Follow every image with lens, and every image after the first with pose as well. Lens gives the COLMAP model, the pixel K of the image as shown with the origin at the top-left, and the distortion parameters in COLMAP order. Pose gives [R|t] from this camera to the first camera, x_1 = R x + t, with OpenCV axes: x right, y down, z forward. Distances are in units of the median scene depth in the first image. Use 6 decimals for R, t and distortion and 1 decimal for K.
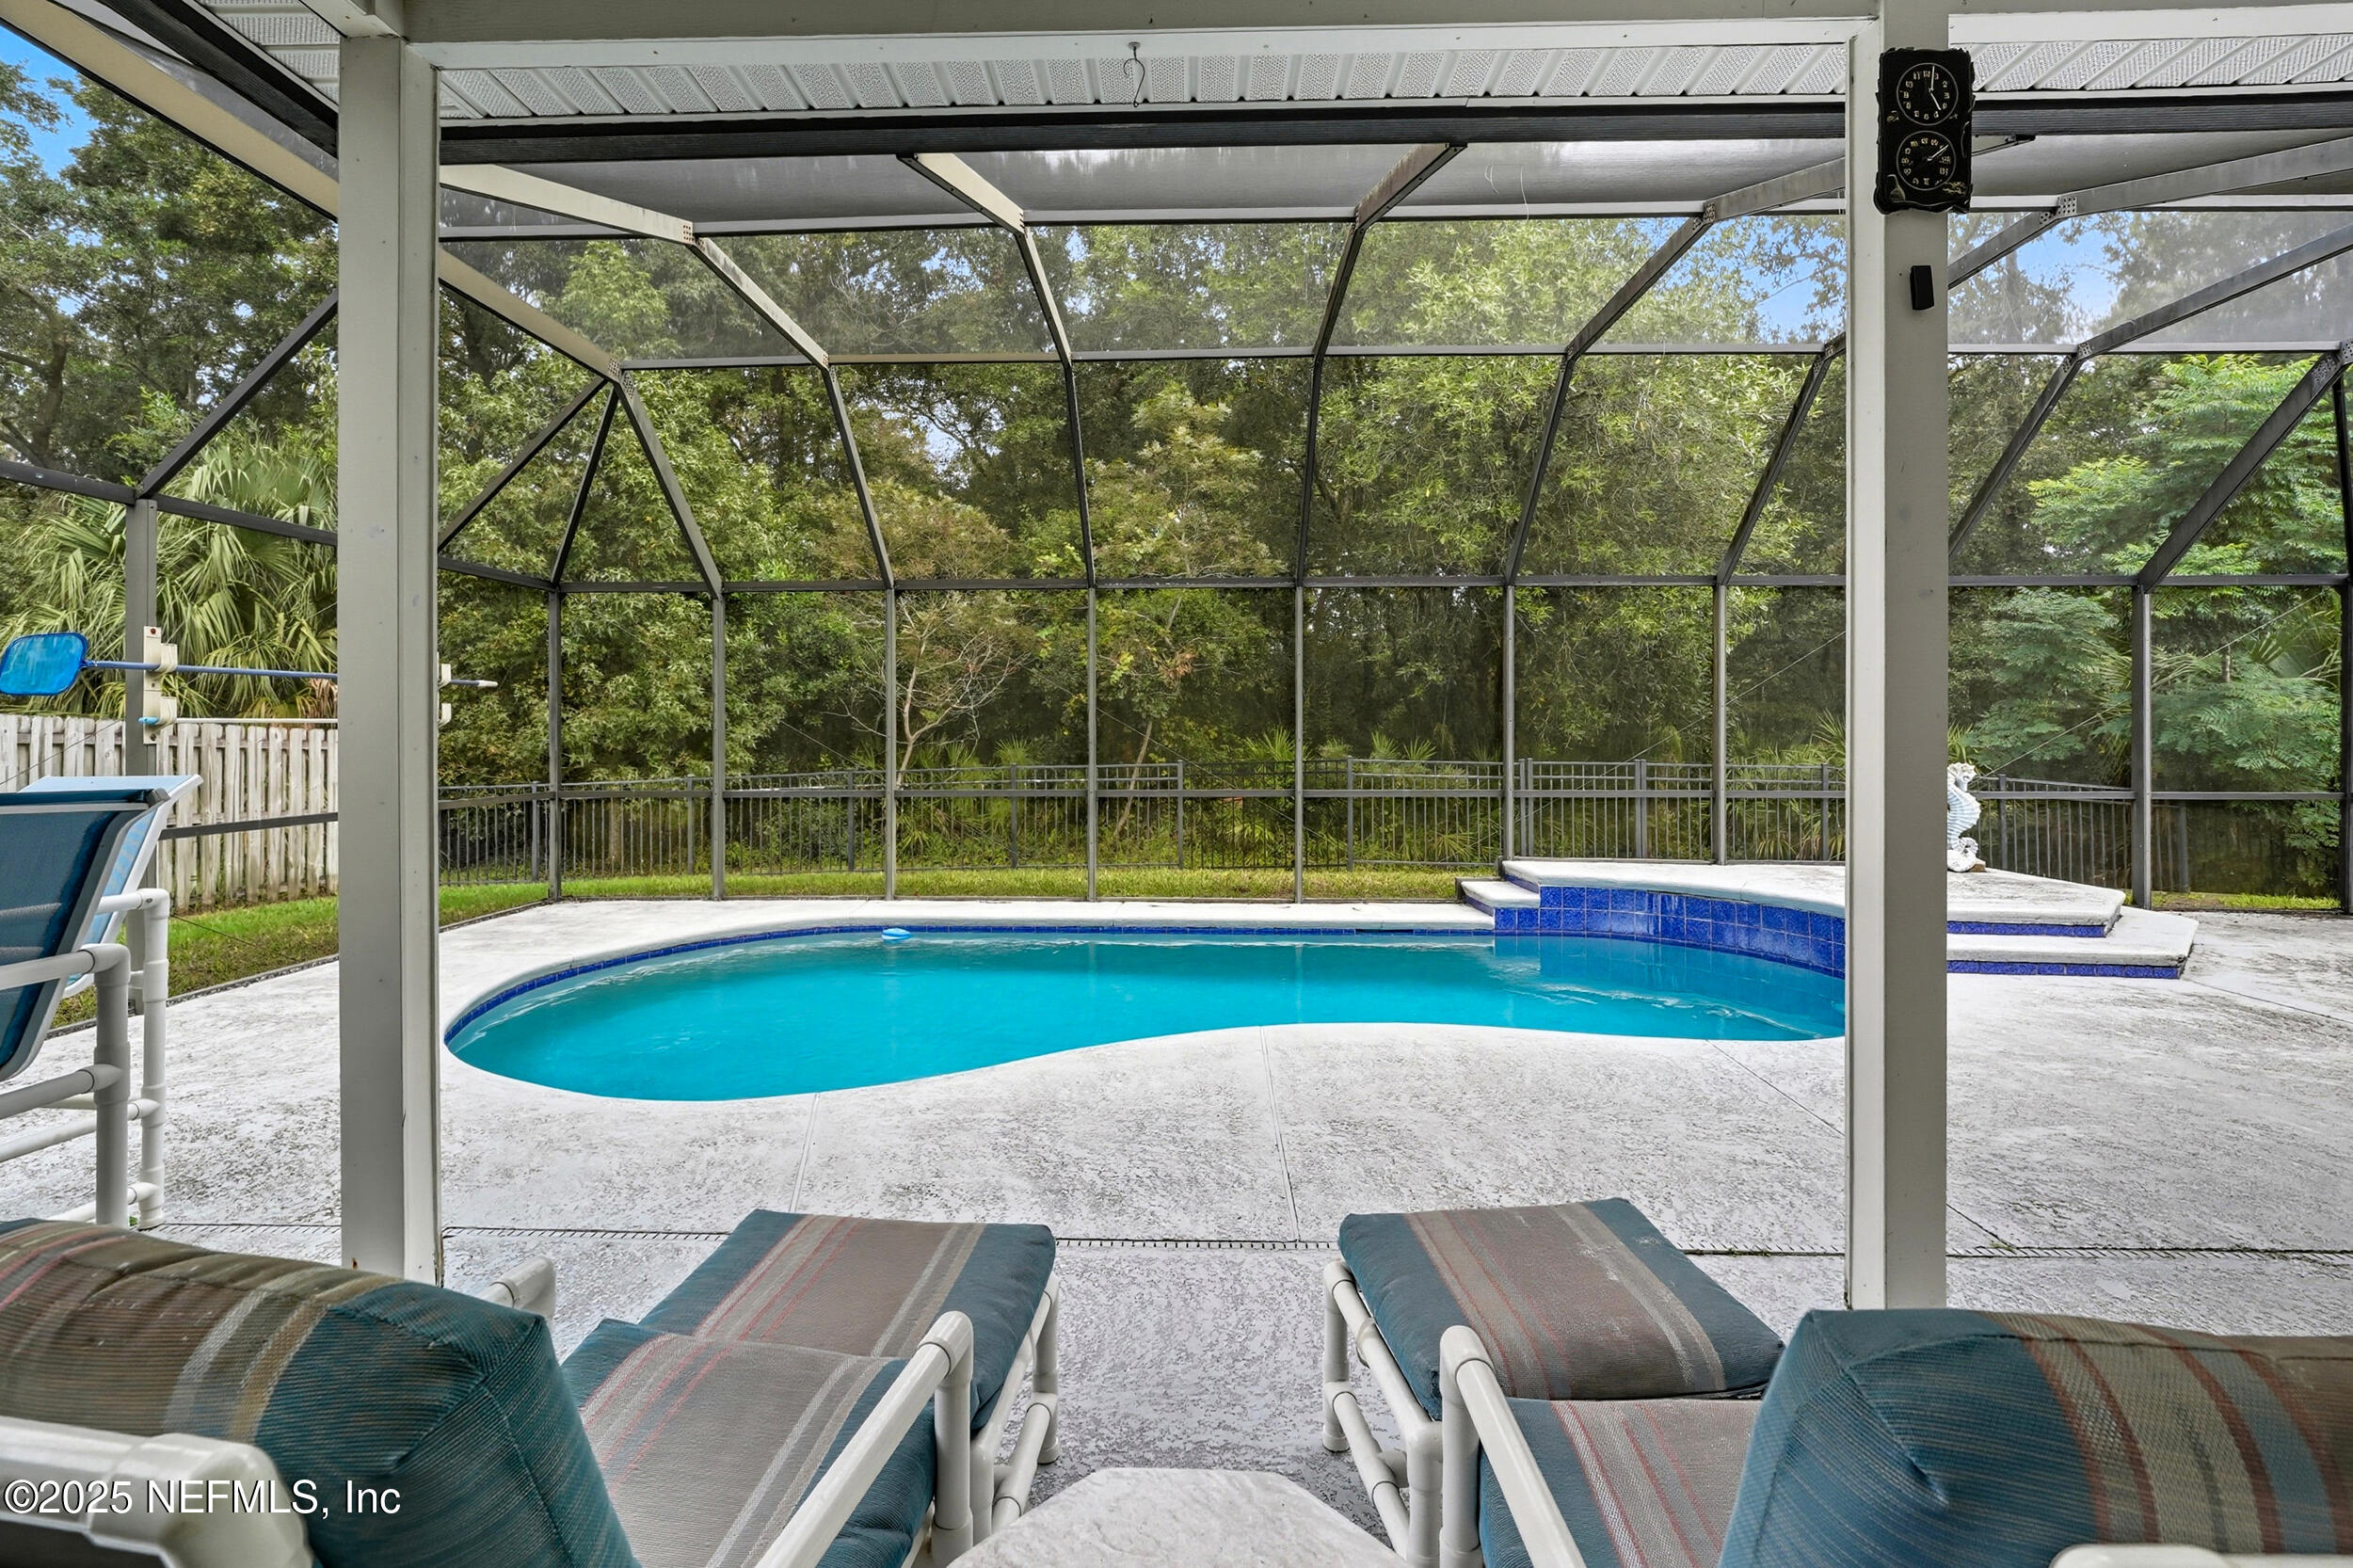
lens RADIAL K [[1019.4, 0, 1170.8], [0, 1019.4, 723.5], [0, 0, 1]] dist [-0.005183, -0.000263]
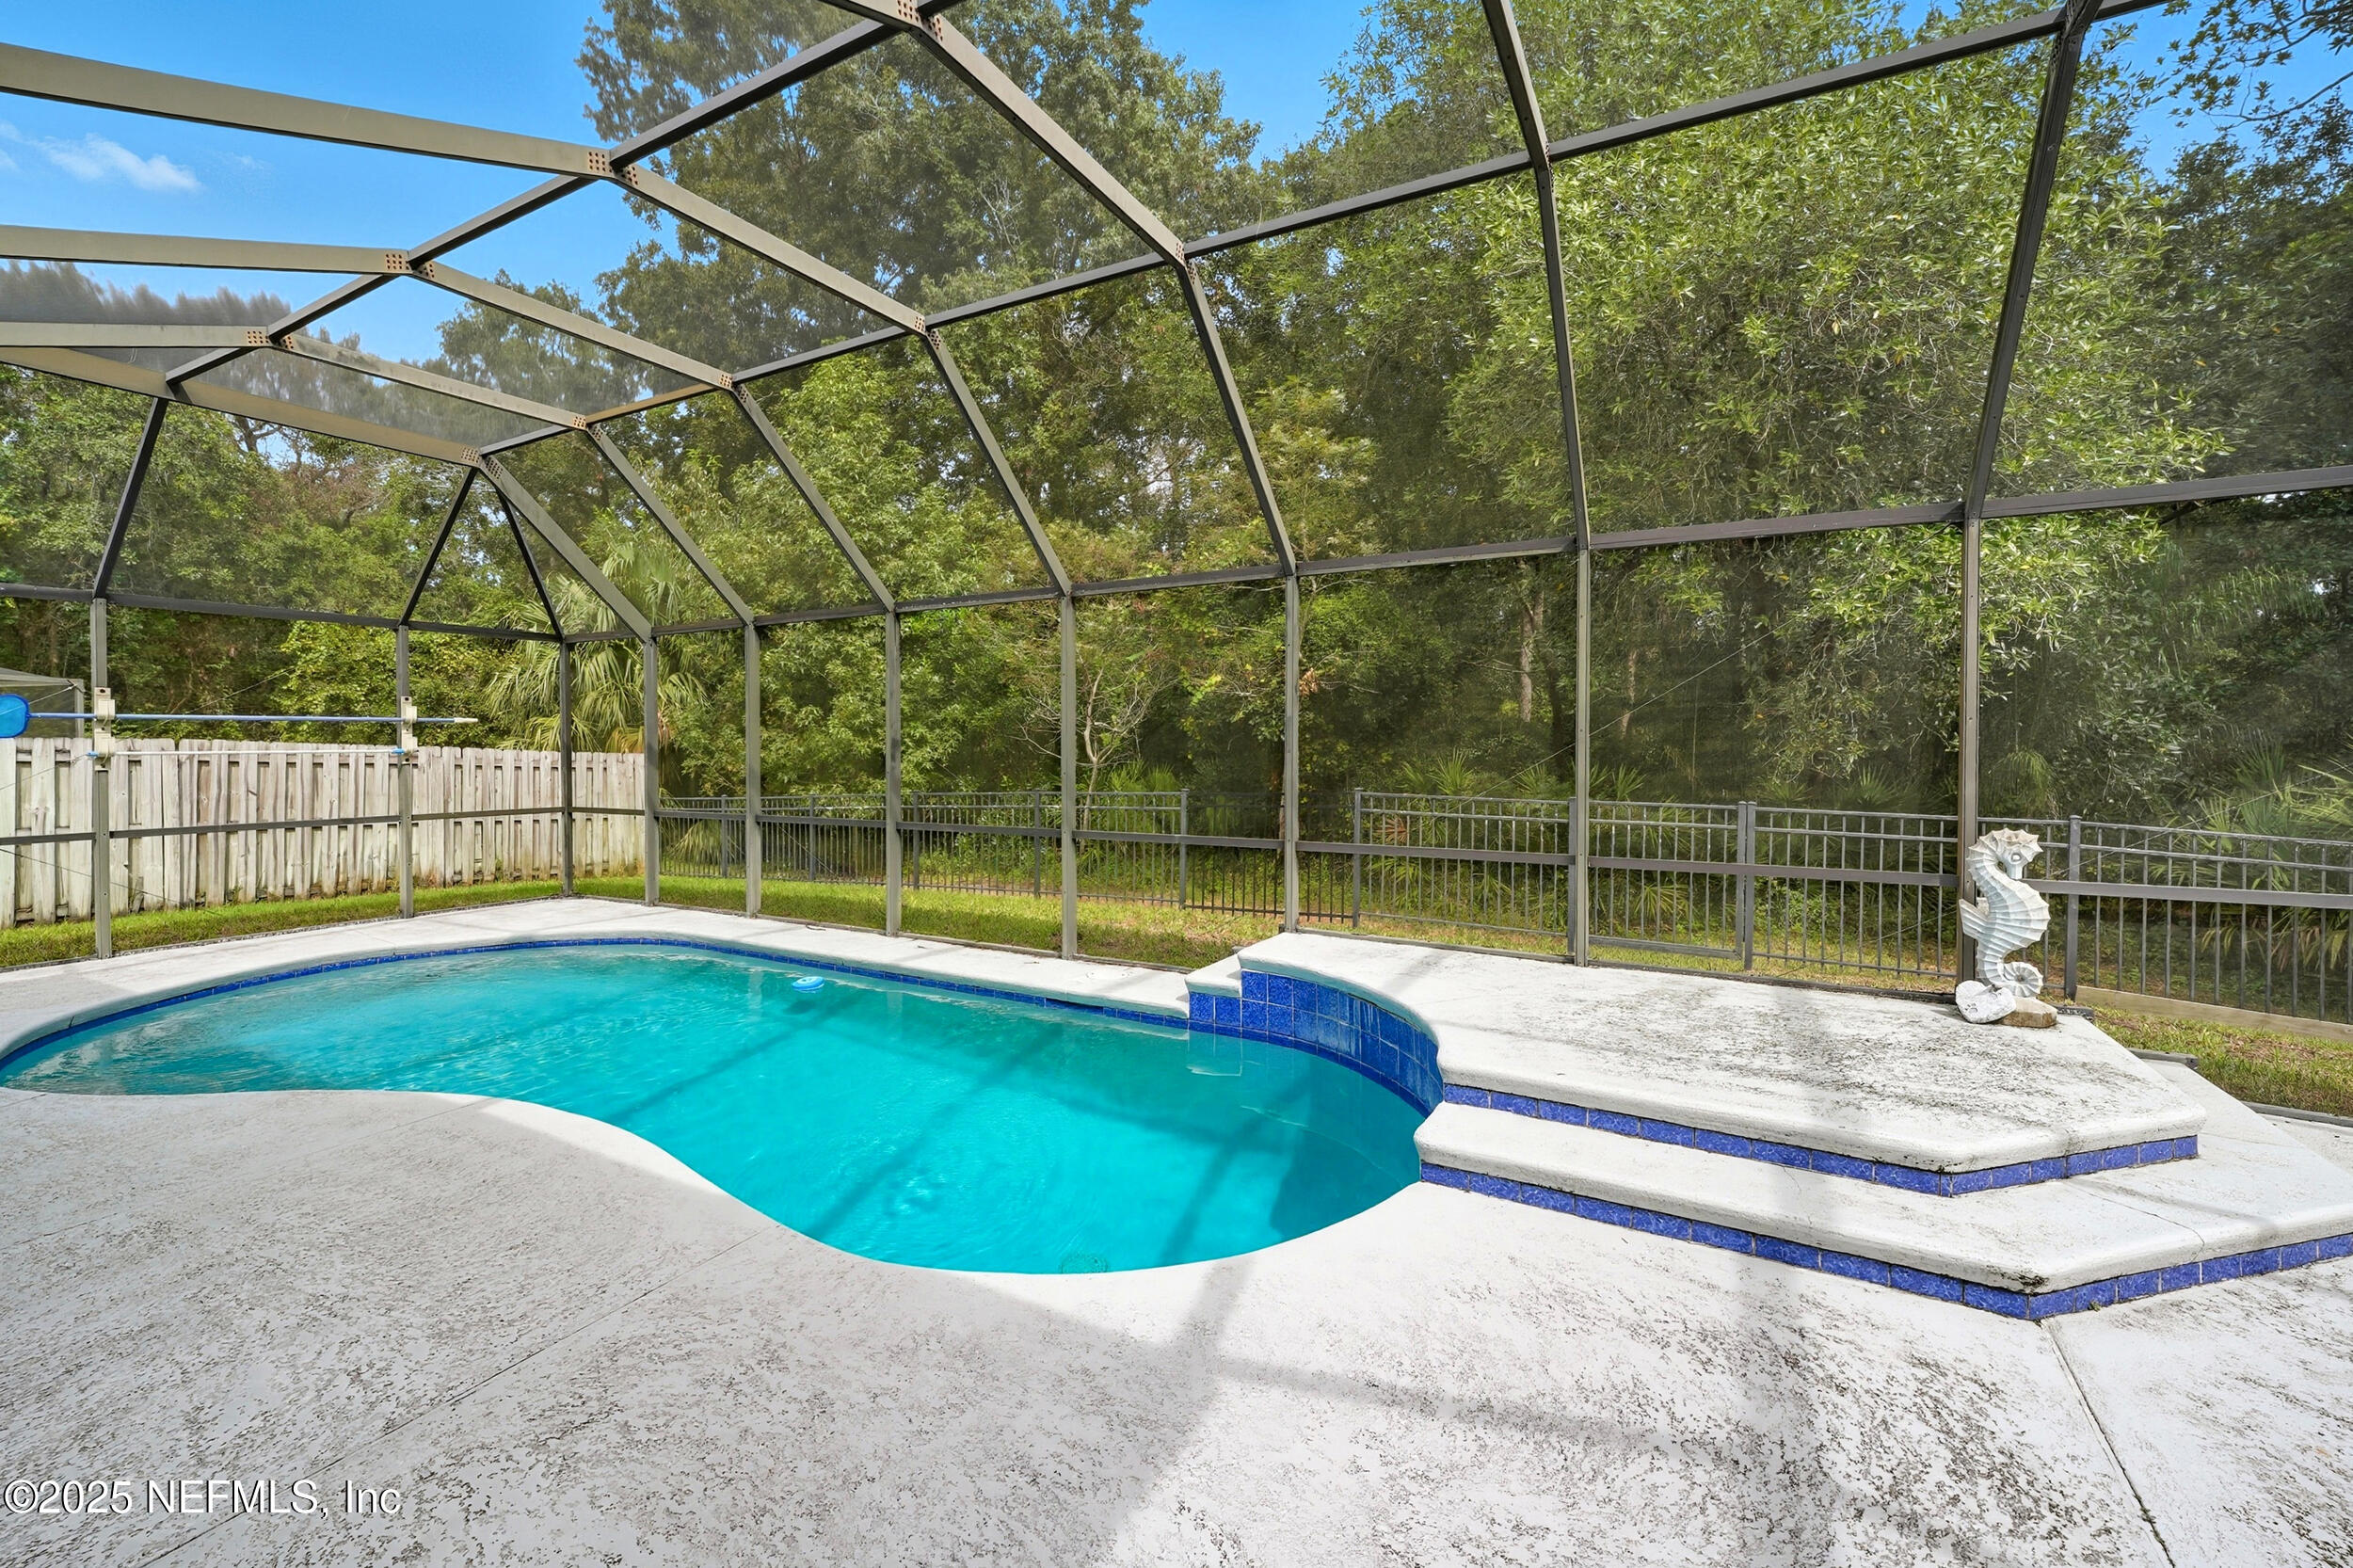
lens RADIAL K [[992.9, 0, 1166.1], [0, 992.9, 732.6], [0, 0, 1]] dist [-0.002025, -0.000126]
pose [[0.888250, -0.006235, -0.459319, 0.603037], [0.003034, 0.999966, -0.007707, -0.011696], [0.459351, 0.005452, 0.888238, 0.287511]]
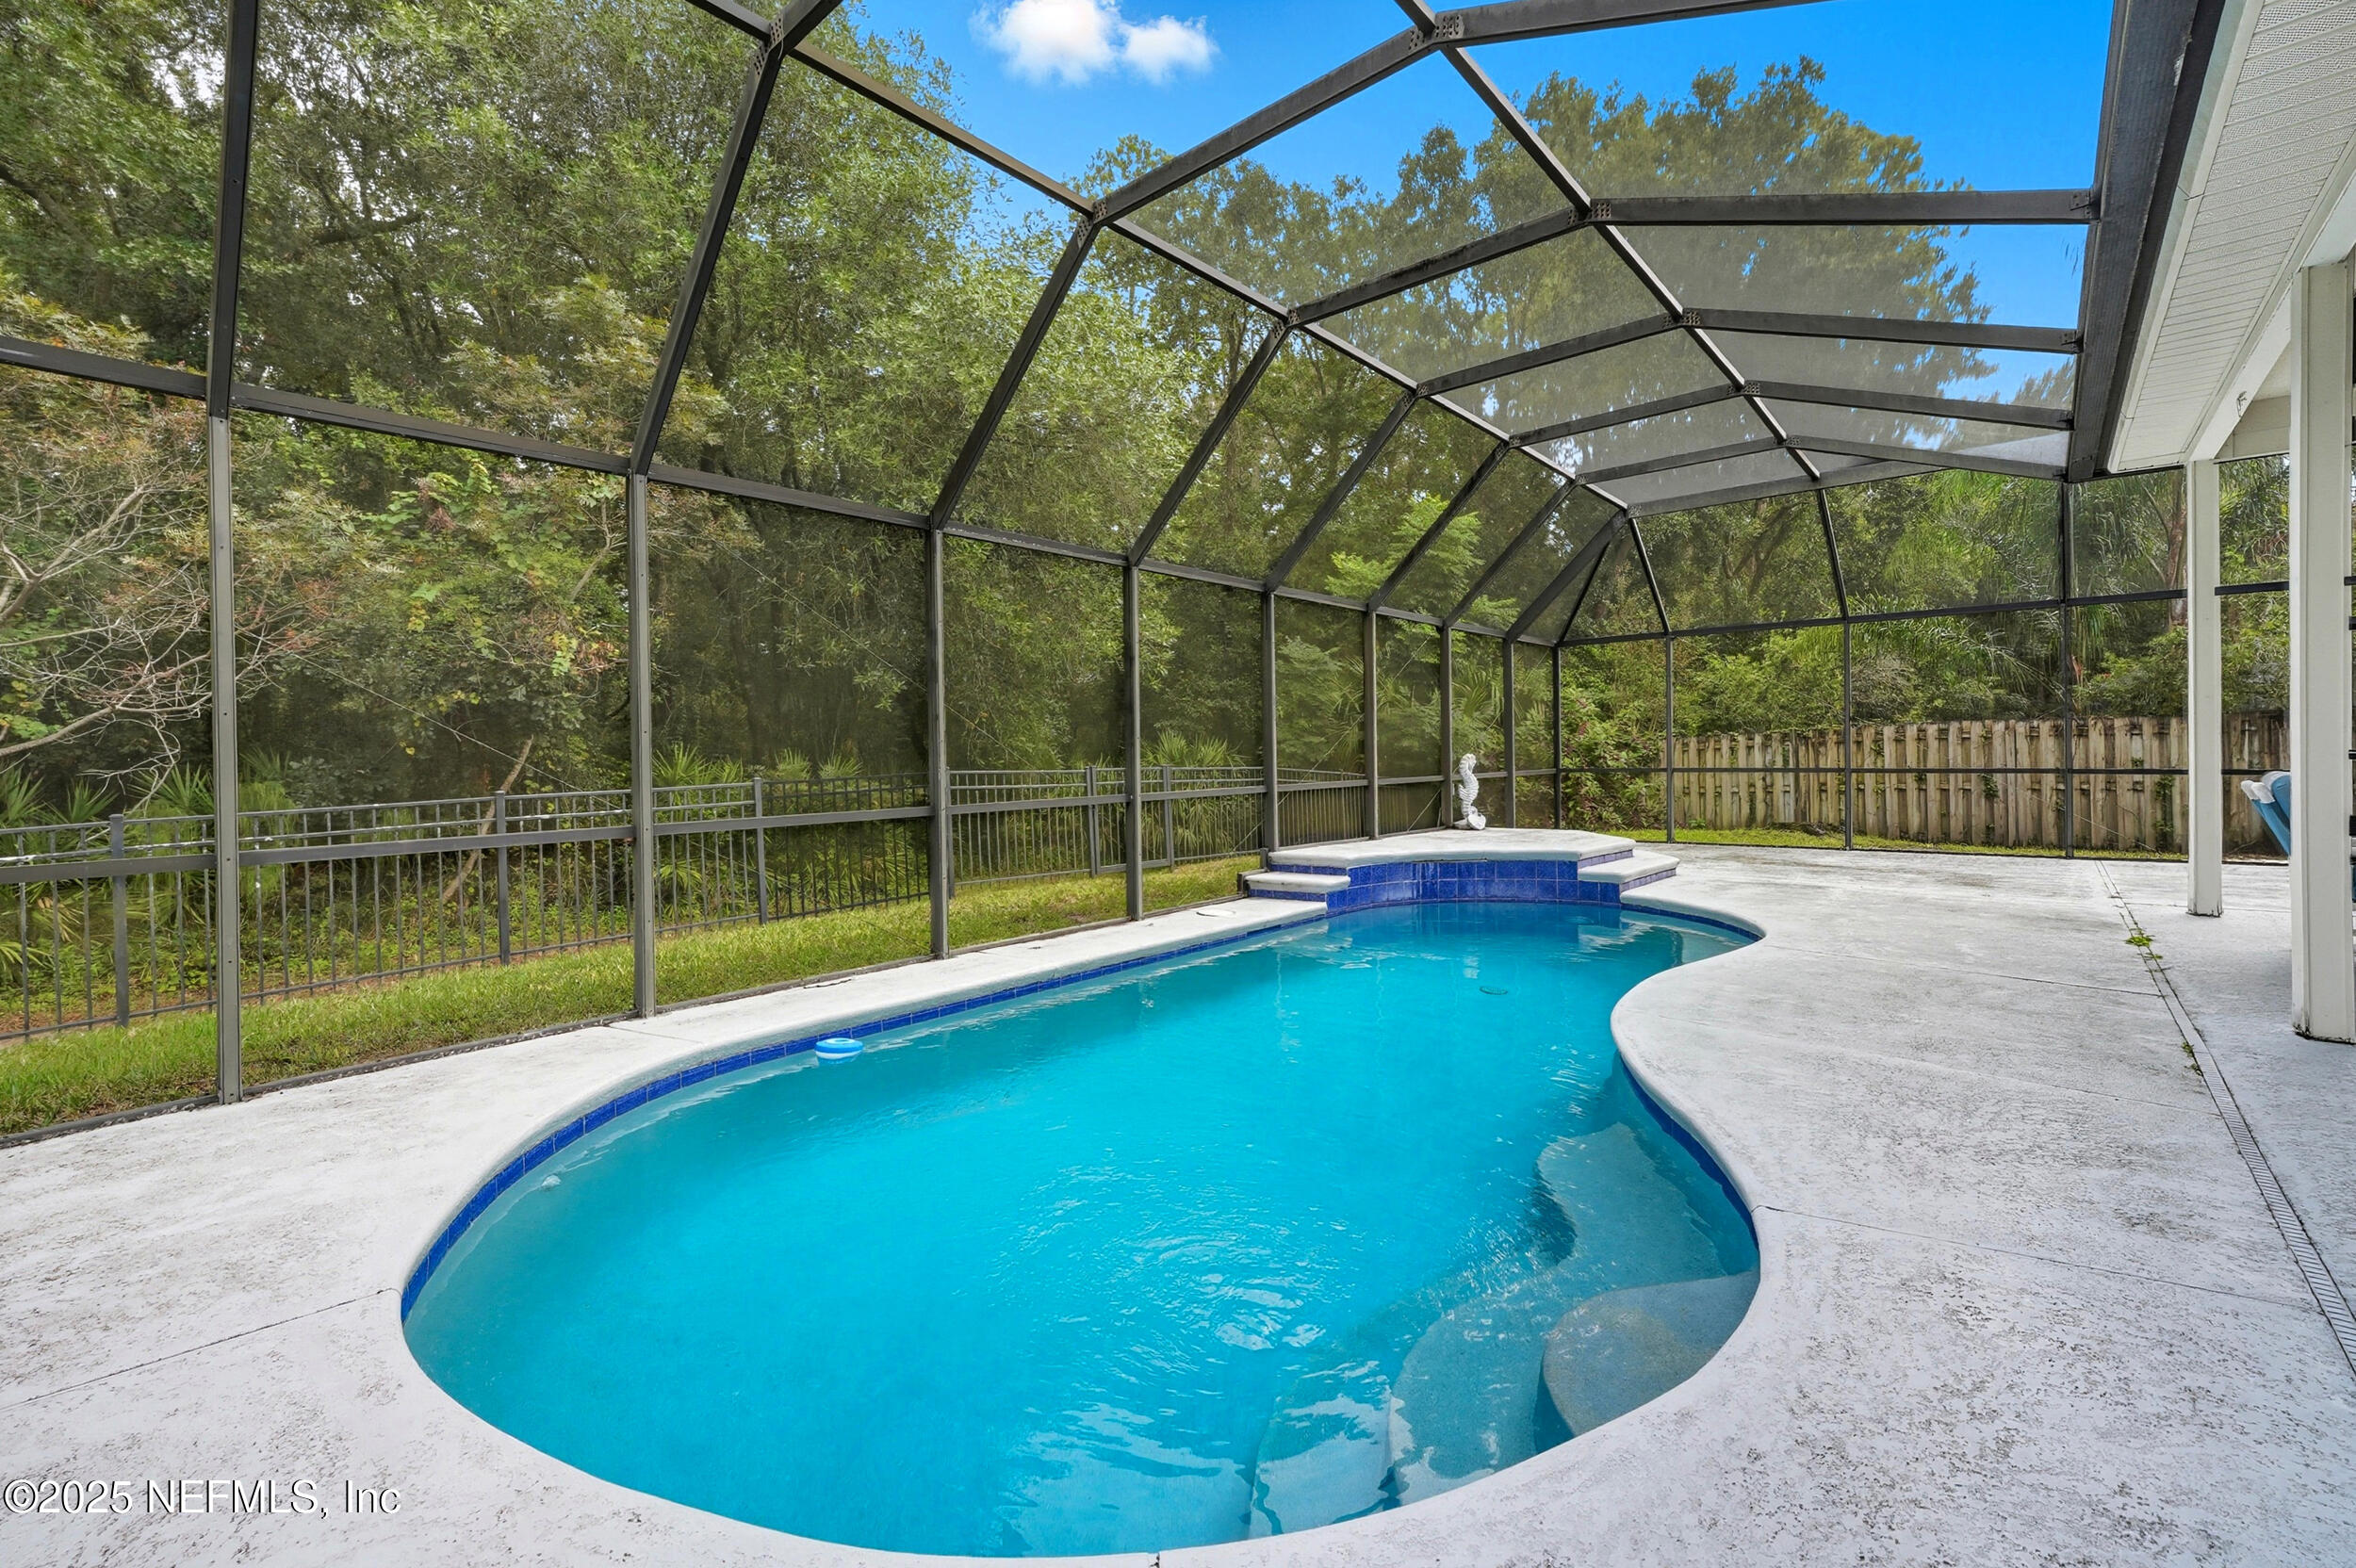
lens RADIAL K [[1004.7, 0, 1108.6], [0, 1004.7, 757.2], [0, 0, 1]] dist [-0.000991, 0.000083]
pose [[0.657198, -0.010649, 0.753643, -0.566782], [0.013930, 0.999901, 0.001981, 0.033476], [-0.753589, 0.009196, 0.657281, 0.451498]]
